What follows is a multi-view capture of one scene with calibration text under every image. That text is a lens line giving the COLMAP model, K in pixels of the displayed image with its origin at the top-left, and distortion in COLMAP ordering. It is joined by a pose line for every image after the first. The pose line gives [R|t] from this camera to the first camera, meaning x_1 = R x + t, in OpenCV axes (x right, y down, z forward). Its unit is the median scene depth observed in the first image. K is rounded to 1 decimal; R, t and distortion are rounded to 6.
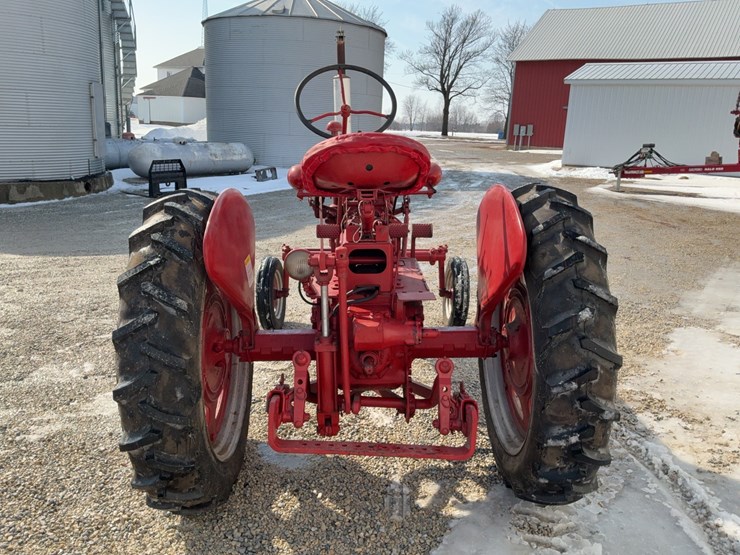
lens RADIAL K [[605.7, 0, 370.0], [0, 605.7, 277.5], [0, 0, 1]] dist [0.101922, -0.198028]
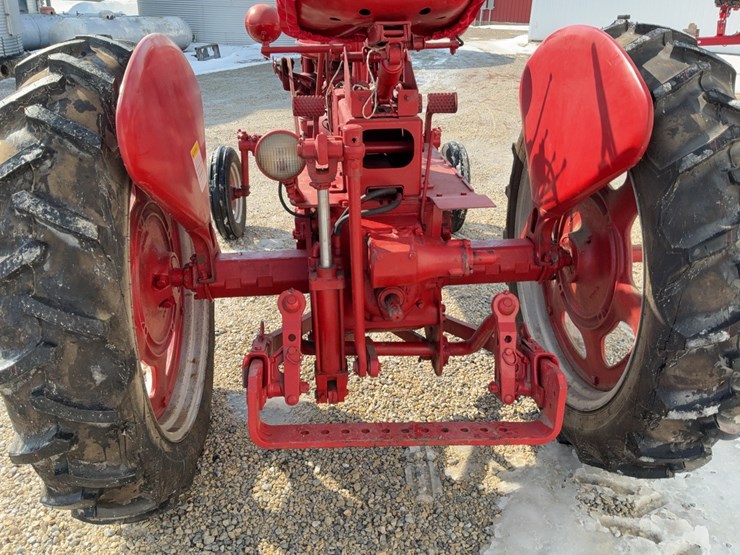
lens RADIAL K [[606.8, 0, 374.6], [0, 606.8, 270.3], [0, 0, 1]] dist [0.110977, -0.202780]
pose [[0.996332, -0.035851, 0.077696, -0.010689], [0.022327, 0.985463, 0.168418, -0.001303], [-0.082605, -0.166066, 0.982649, 0.051471]]
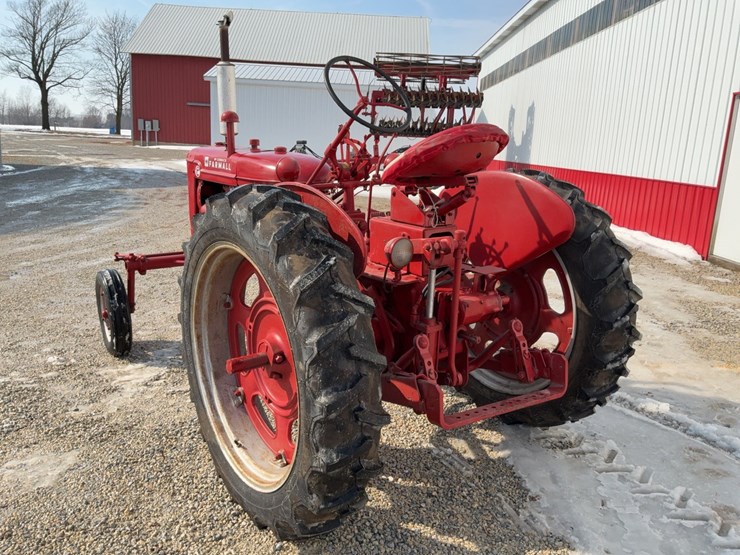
lens RADIAL K [[607.0, 0, 373.5], [0, 607.0, 278.7], [0, 0, 1]] dist [0.072458, -0.139988]
pose [[0.812759, -0.127145, 0.568558, -0.109203], [0.122937, 0.991350, 0.045953, -0.004328], [-0.569482, 0.032548, 0.821359, 0.029474]]
